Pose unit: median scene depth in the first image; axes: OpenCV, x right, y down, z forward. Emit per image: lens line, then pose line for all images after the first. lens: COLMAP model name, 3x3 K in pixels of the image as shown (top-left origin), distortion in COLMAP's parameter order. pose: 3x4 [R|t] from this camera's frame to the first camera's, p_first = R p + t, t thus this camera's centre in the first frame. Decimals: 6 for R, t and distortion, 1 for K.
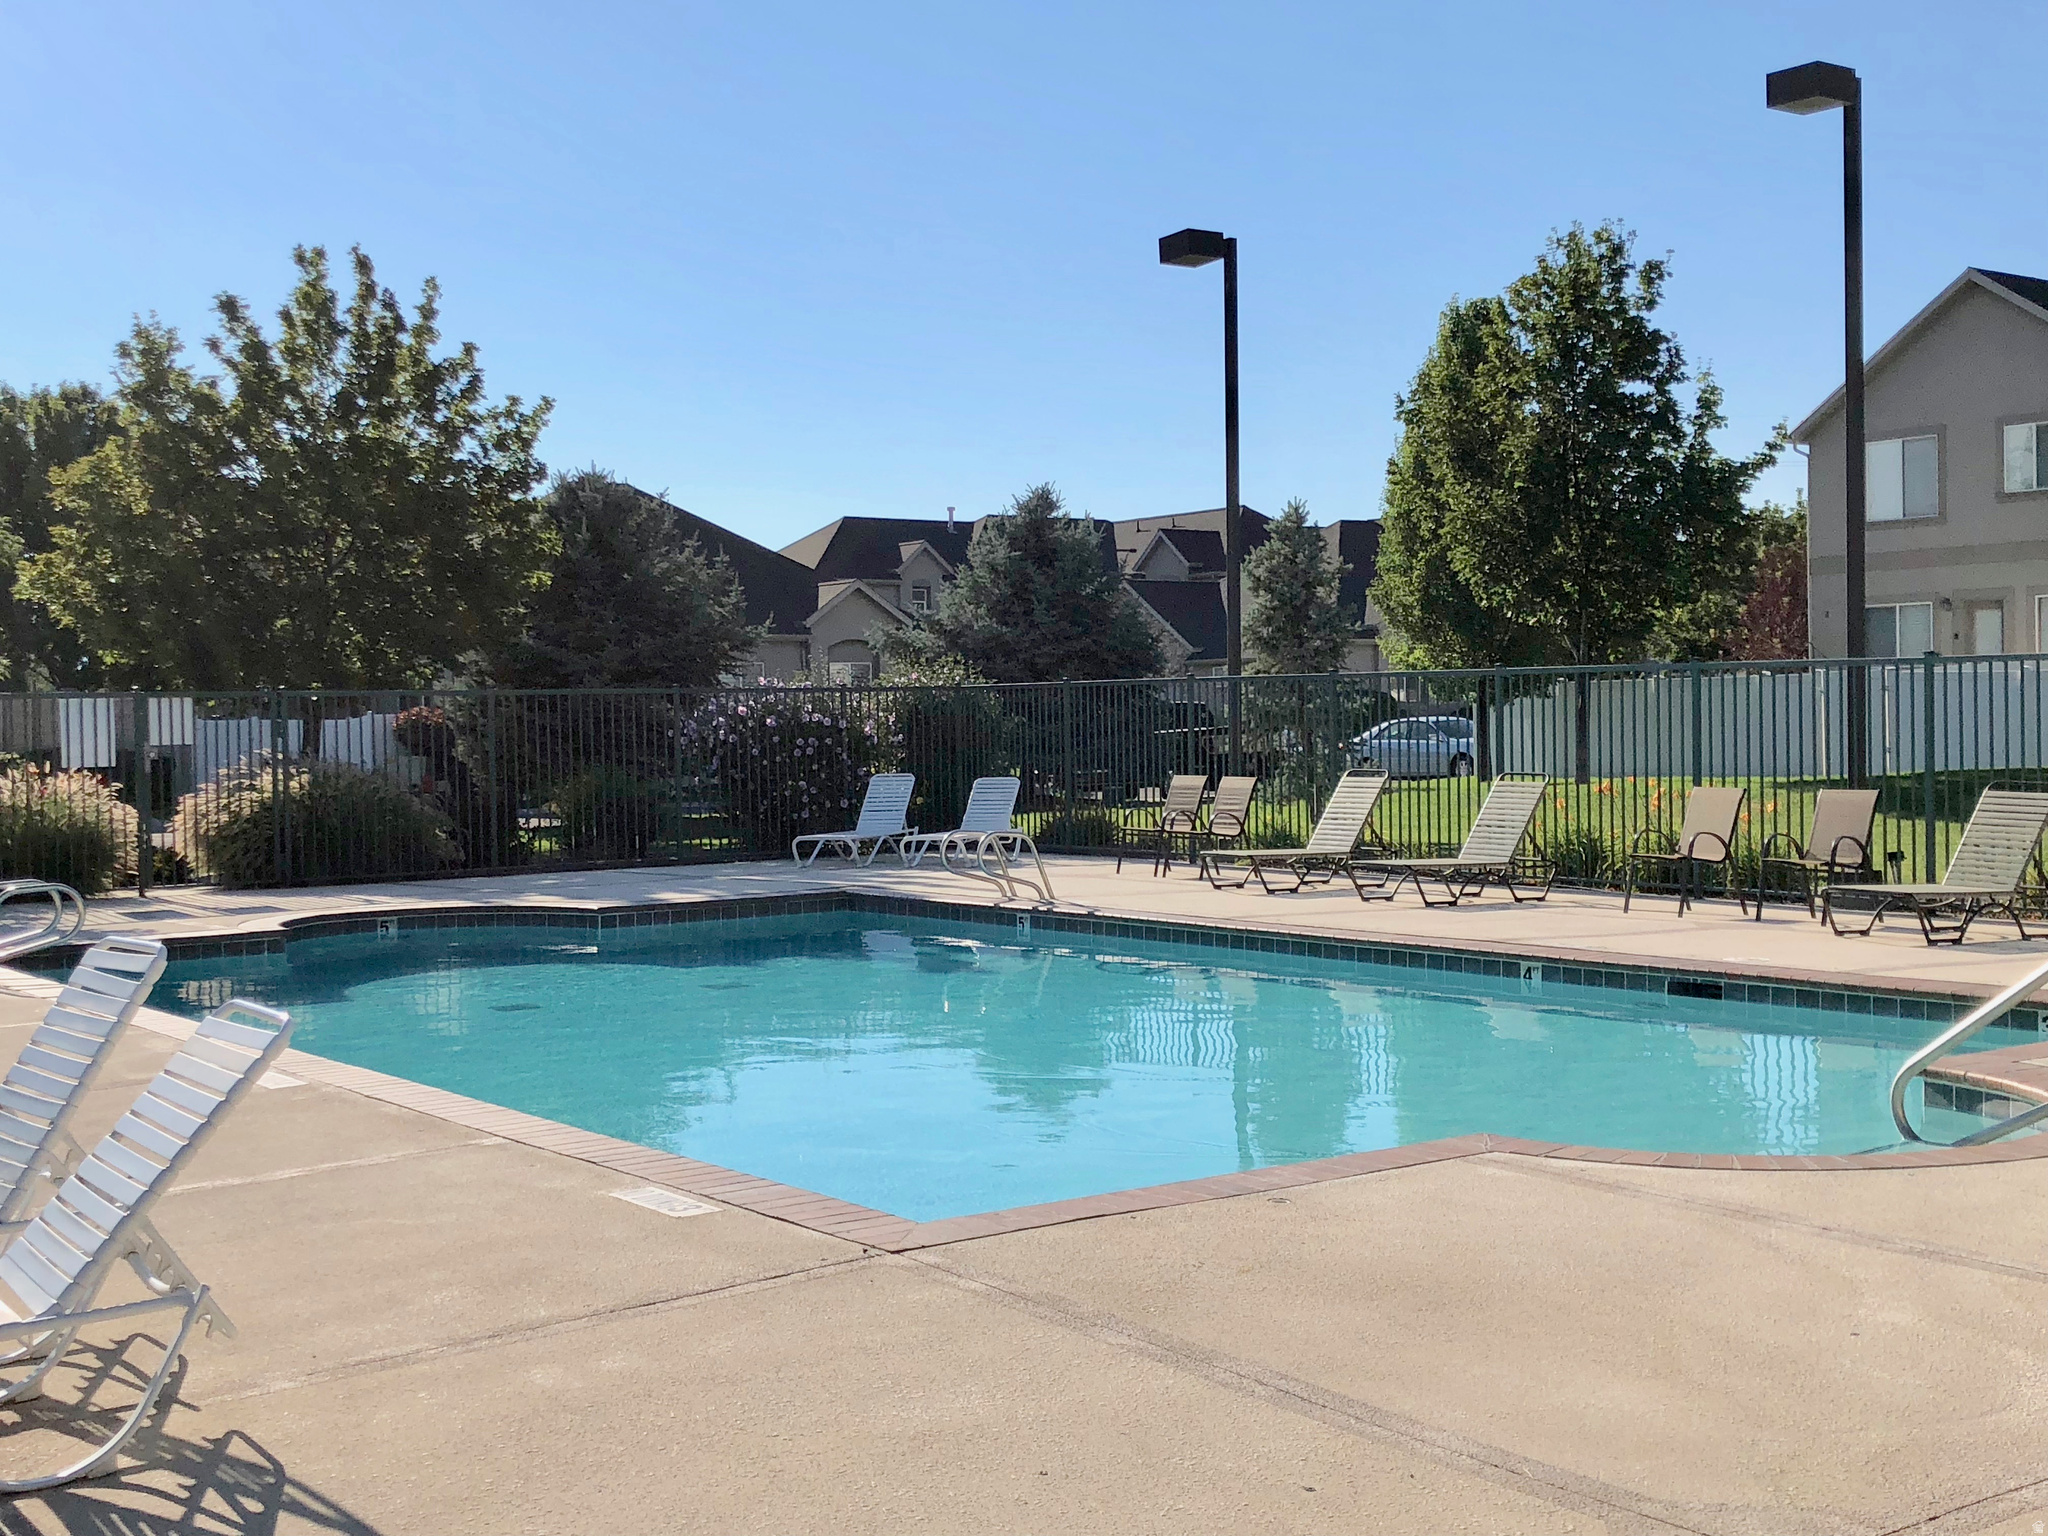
lens RADIAL K [[2376.2, 0, 1024.0], [0, 2376.2, 768.0], [0, 0, 1]] dist [0.097810, -0.217301]
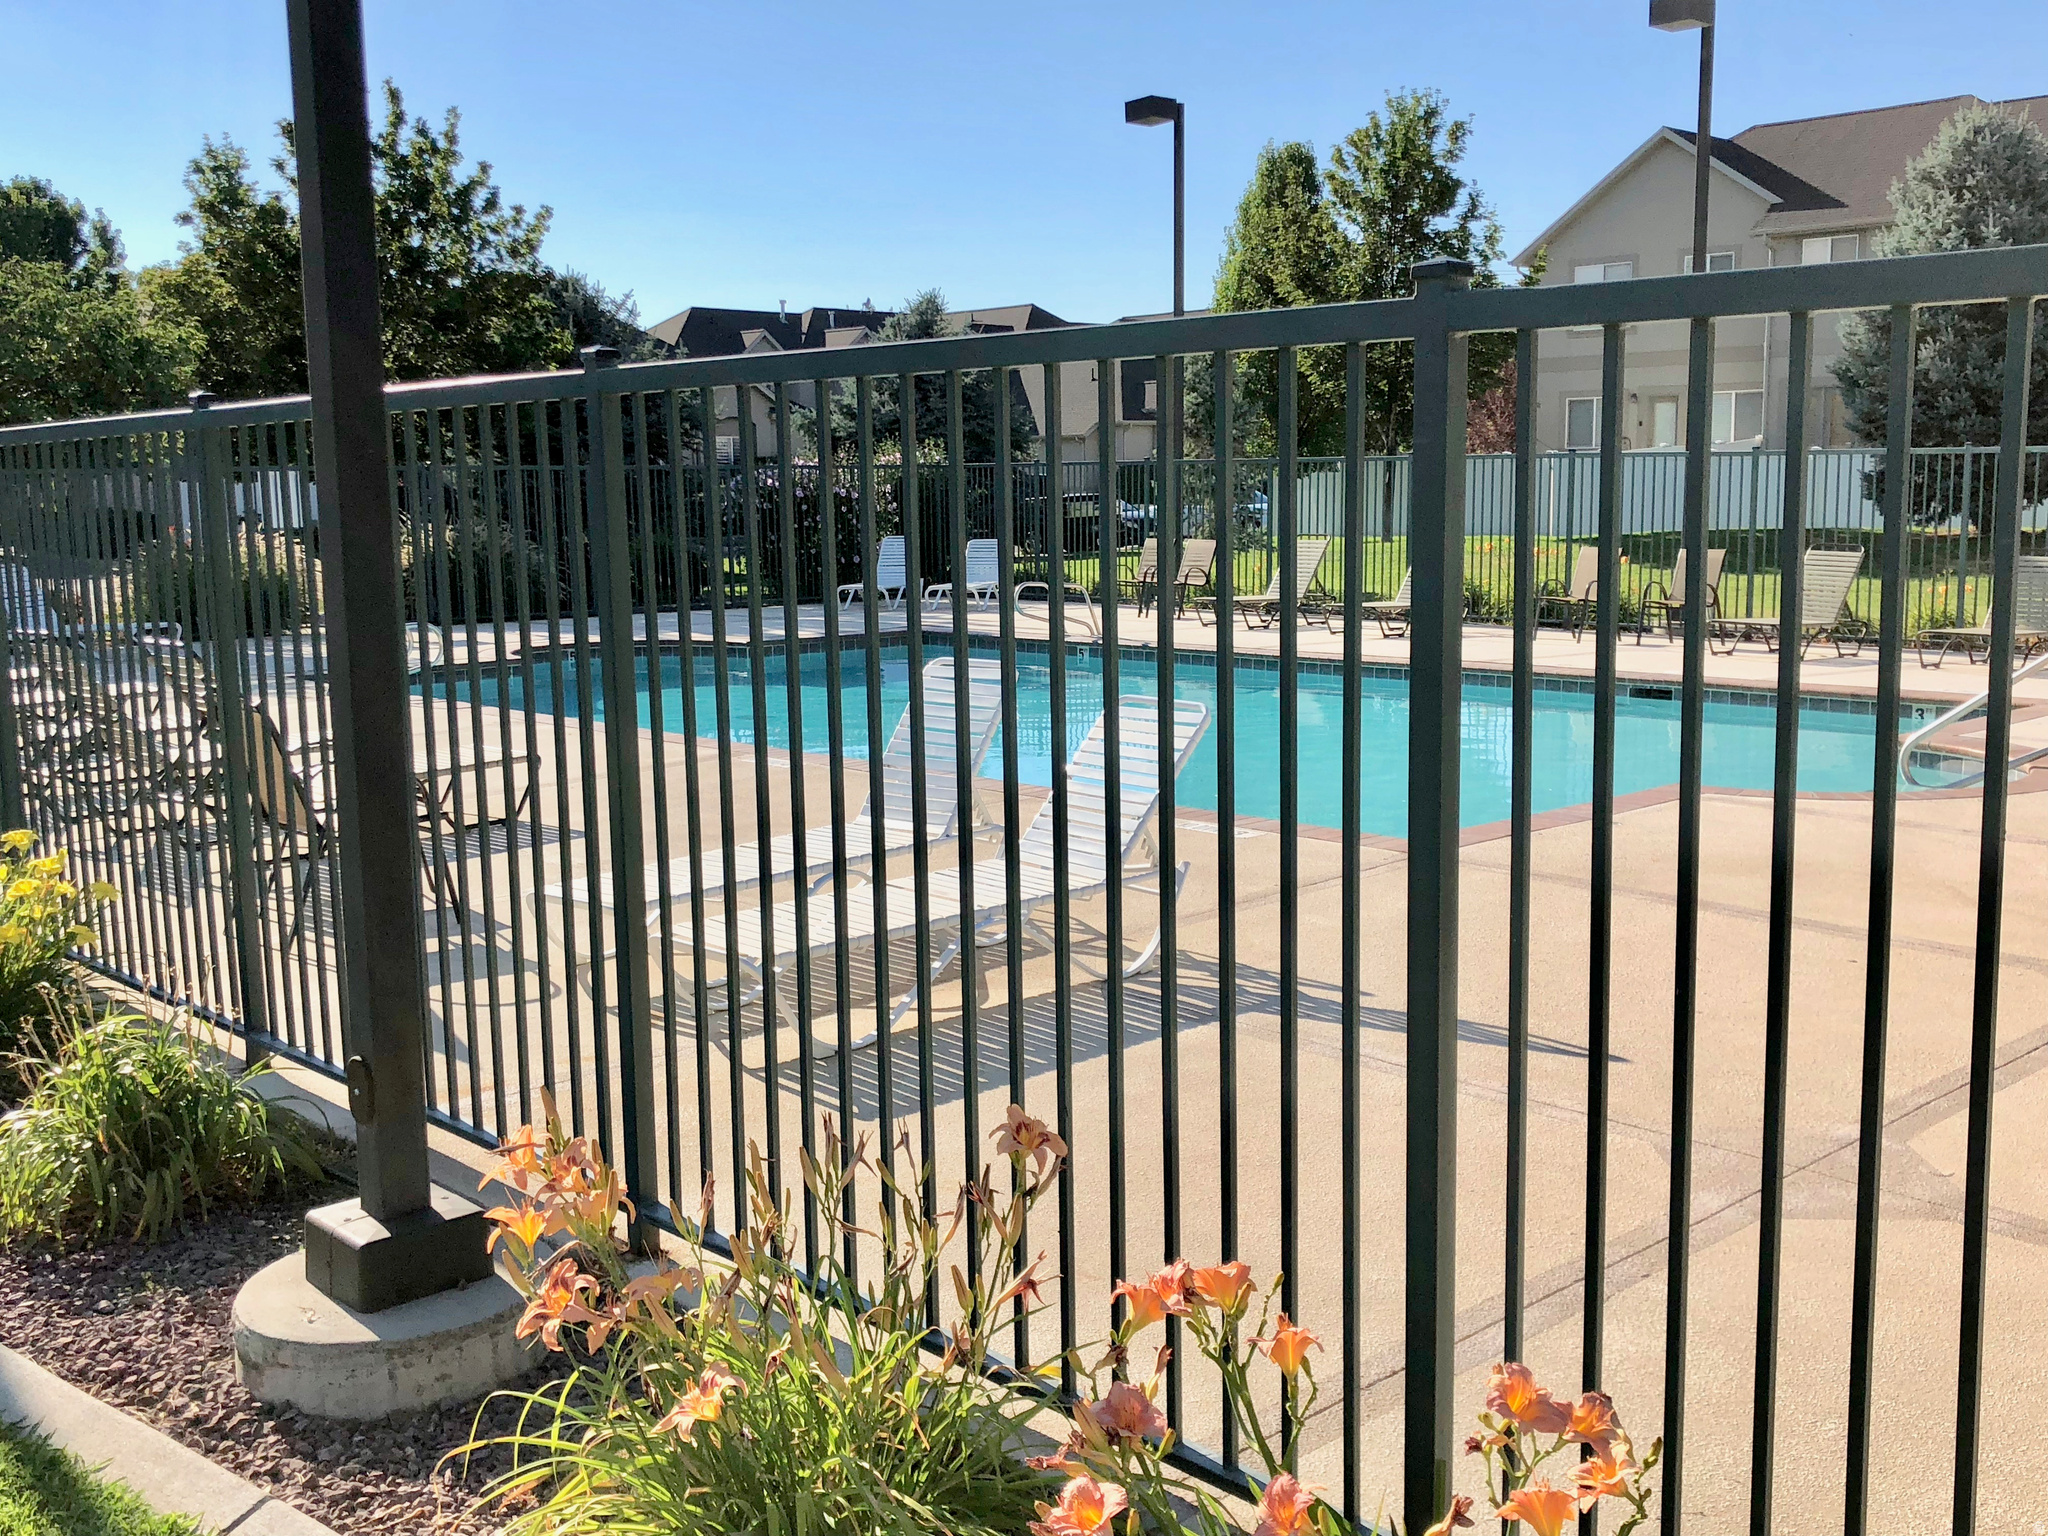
lens RADIAL K [[2022.7, 0, 1024.0], [0, 2022.7, 768.0], [0, 0, 1]] dist [0.066550, -0.164106]
pose [[0.991104, -0.015597, 0.132174, -0.109269], [-0.000471, 0.992692, 0.120673, -0.003904], [-0.133090, -0.119662, 0.983854, -0.059780]]
